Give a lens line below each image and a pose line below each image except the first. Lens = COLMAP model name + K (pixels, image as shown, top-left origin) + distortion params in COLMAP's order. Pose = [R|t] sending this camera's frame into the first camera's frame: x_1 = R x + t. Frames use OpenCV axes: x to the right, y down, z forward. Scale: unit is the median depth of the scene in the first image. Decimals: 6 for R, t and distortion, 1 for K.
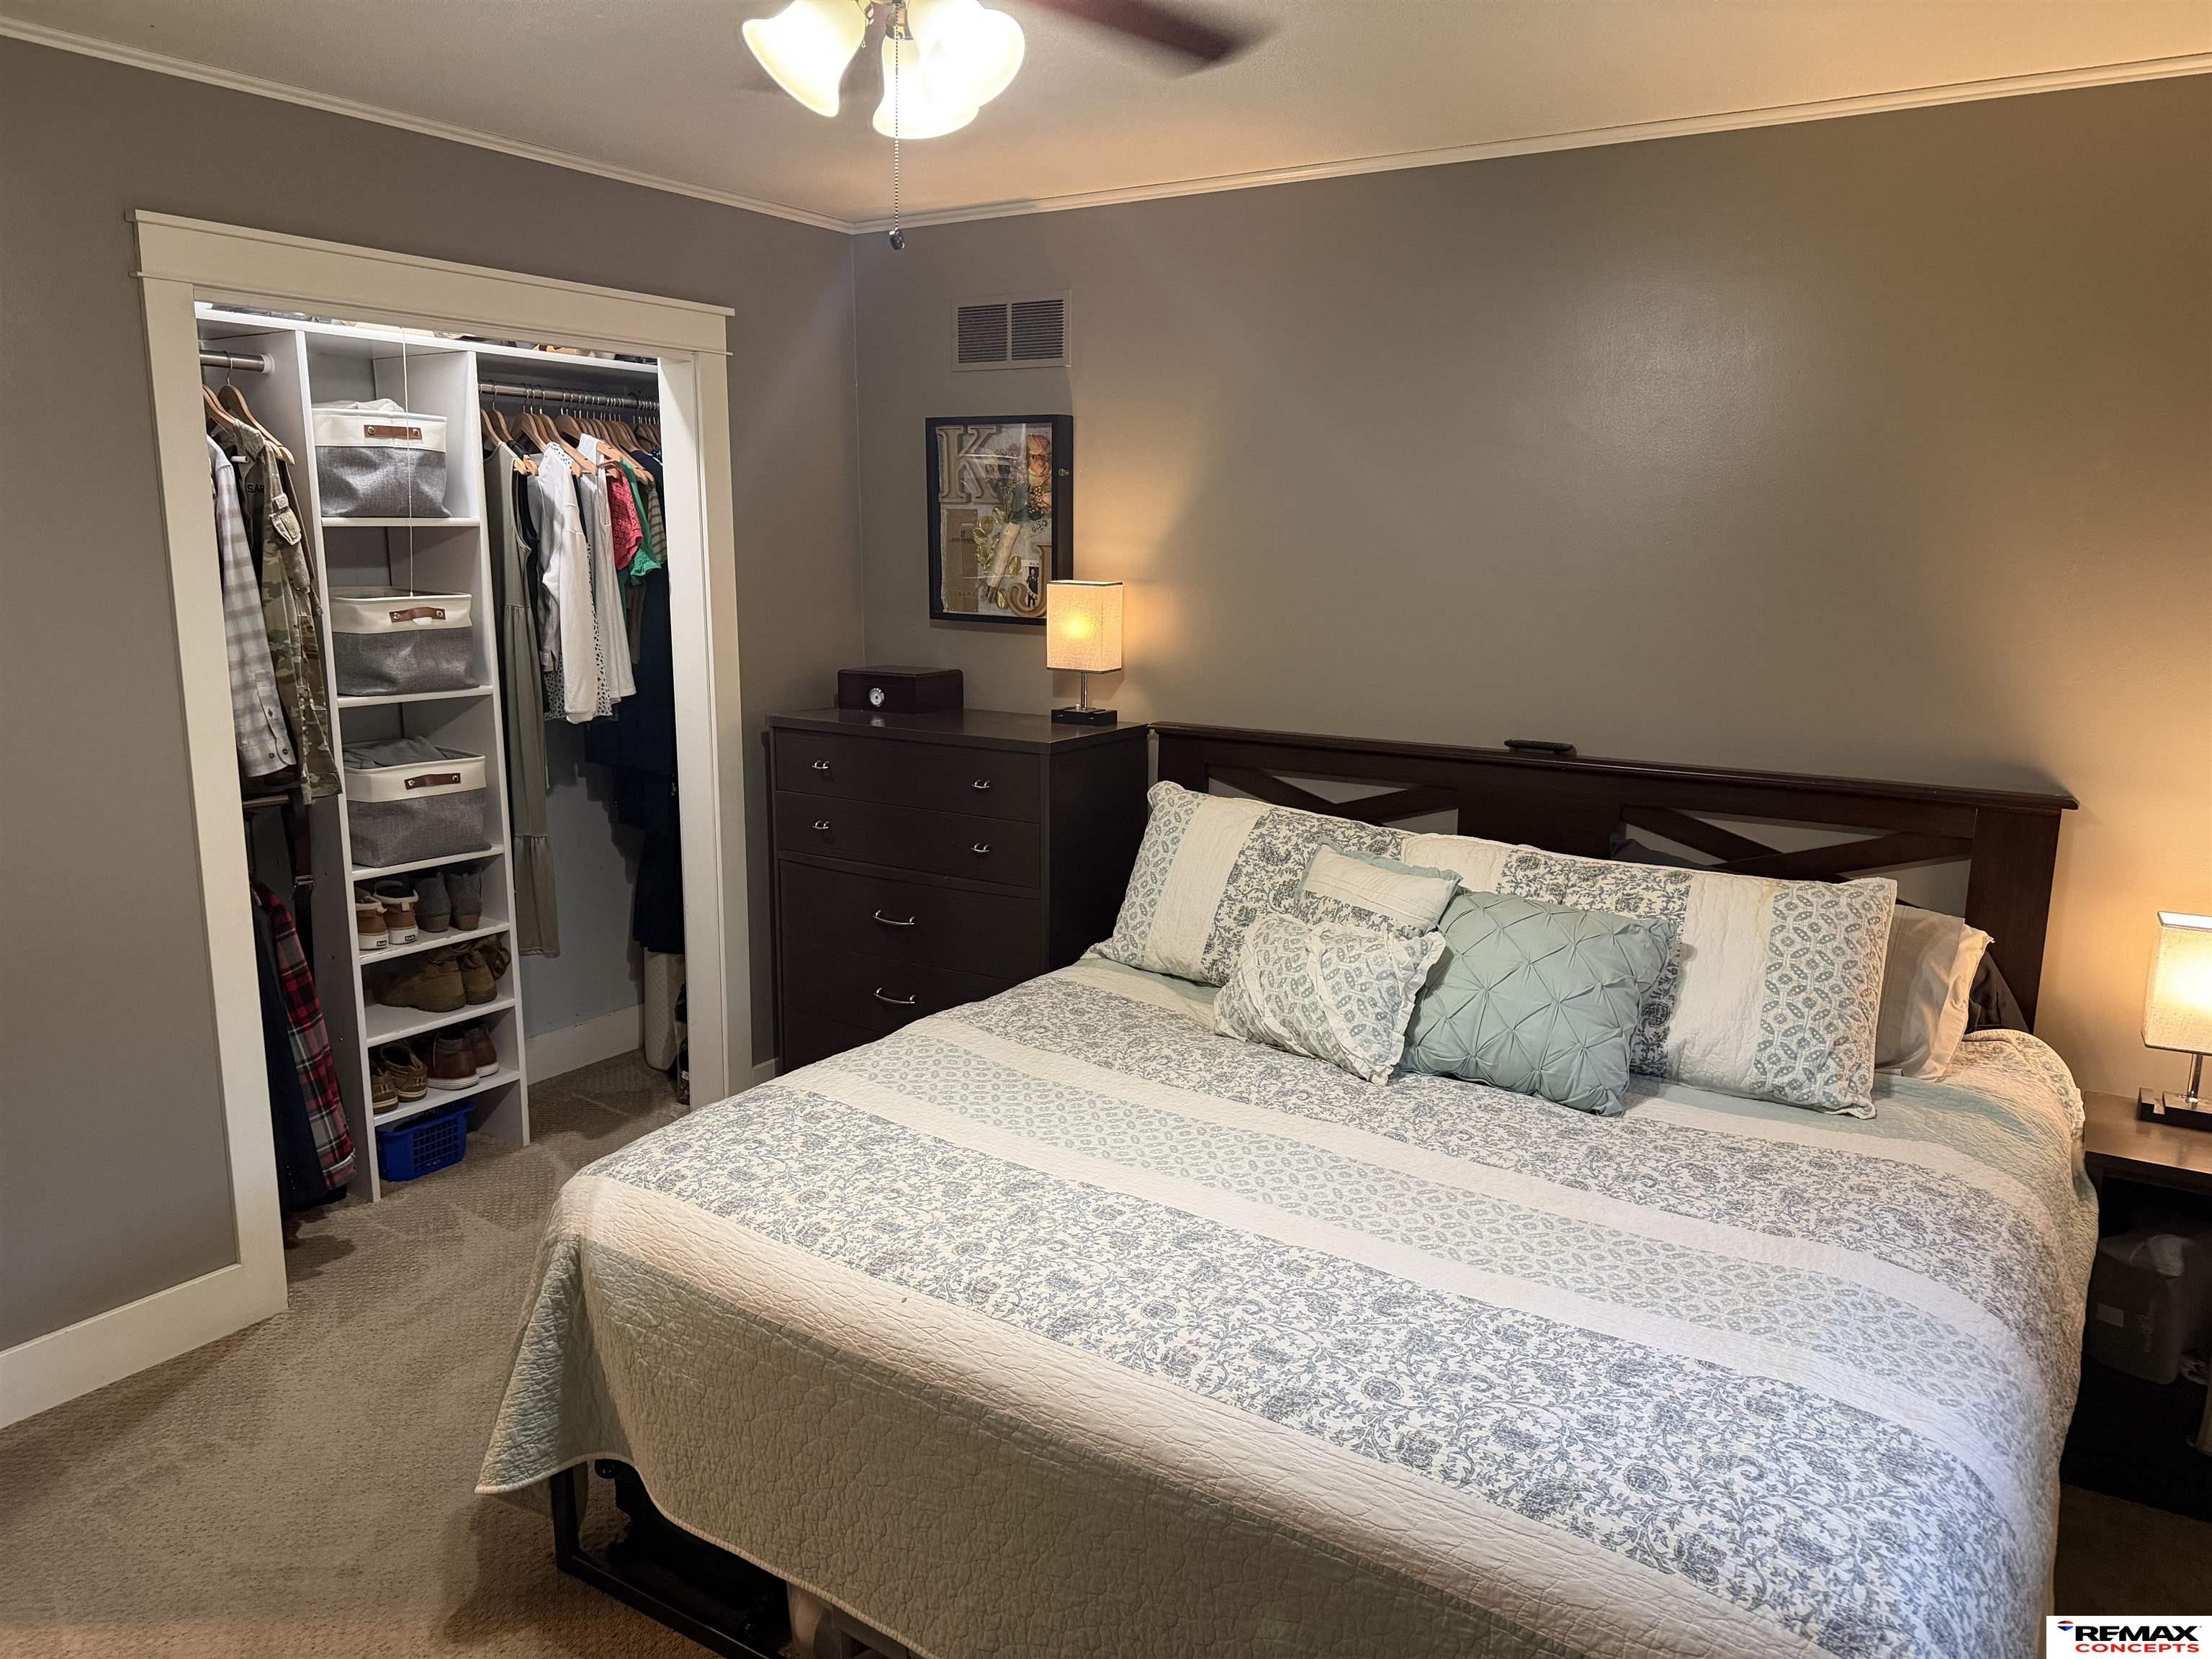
lens RADIAL K [[1510.6, 0, 1106.0], [0, 1510.6, 829.5], [0, 0, 1]] dist [0.092486, 0.000478]
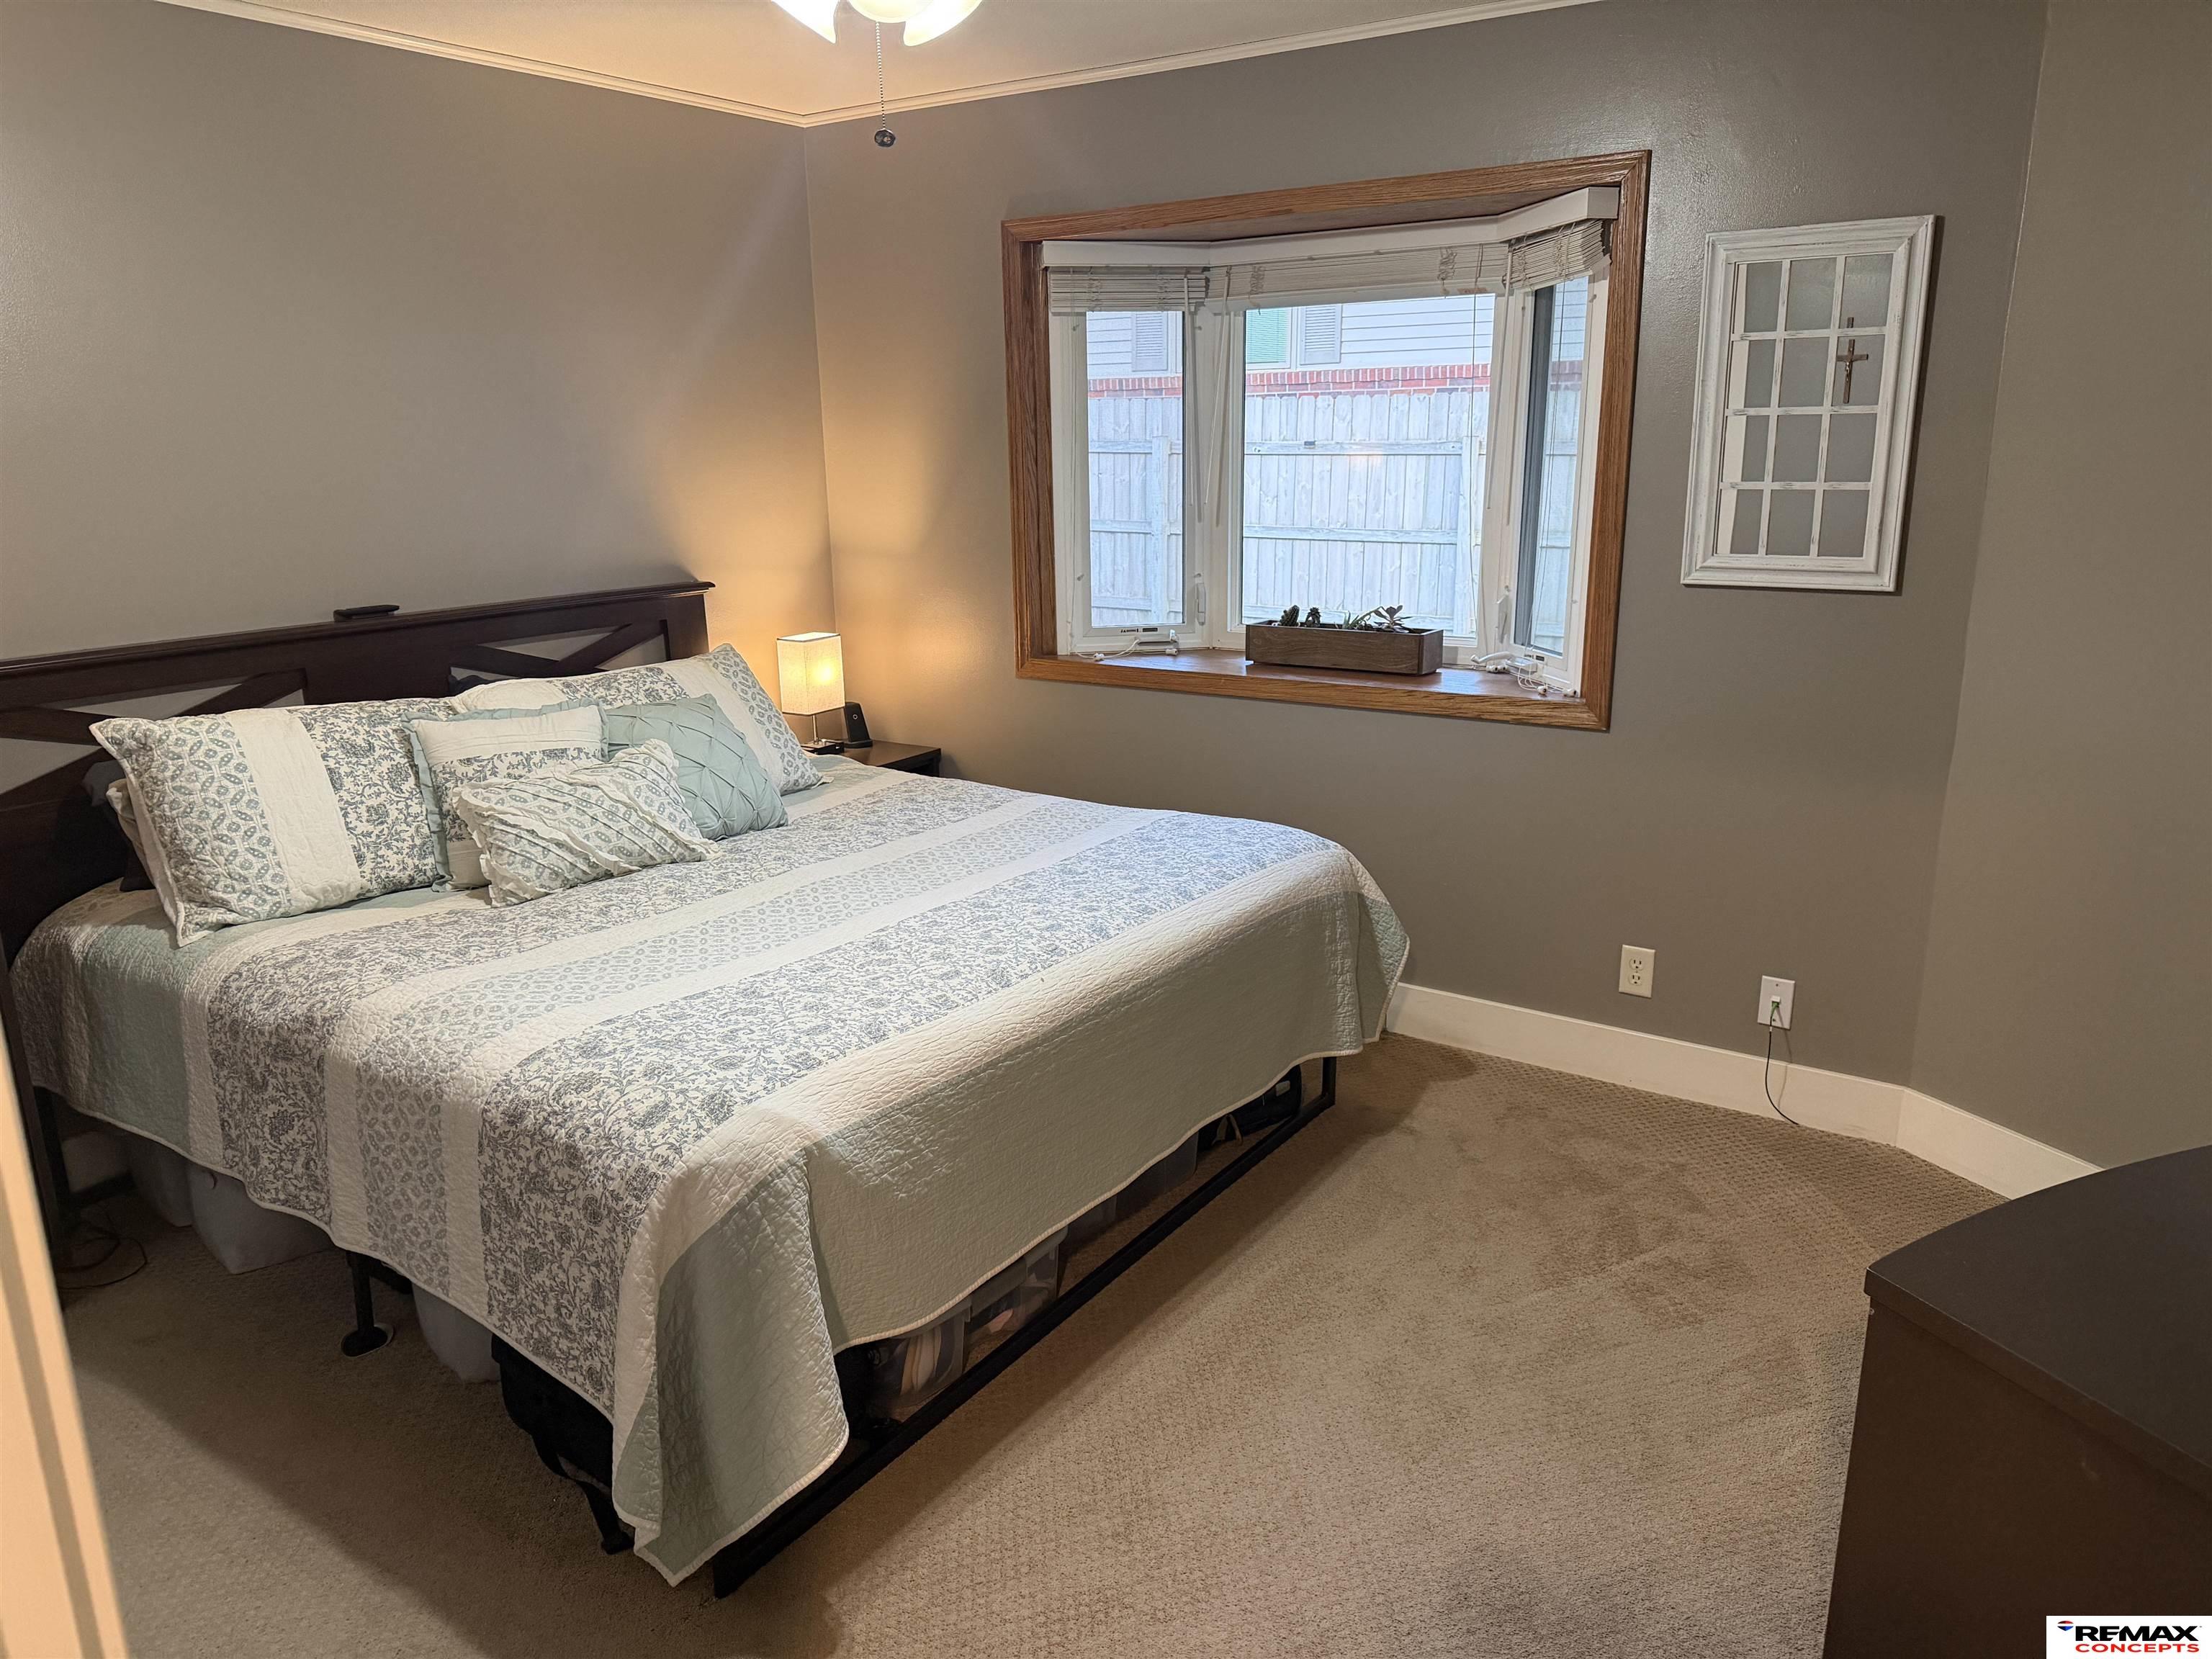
lens RADIAL K [[1577.8, 0, 1106.0], [0, 1577.8, 829.5], [0, 0, 1]] dist [0.052151, -0.124126]
pose [[0.022040, -0.258132, 0.965858, -1.046207], [0.199189, 0.947858, 0.248776, -0.108776], [-0.979713, 0.186905, 0.072308, 0.601105]]
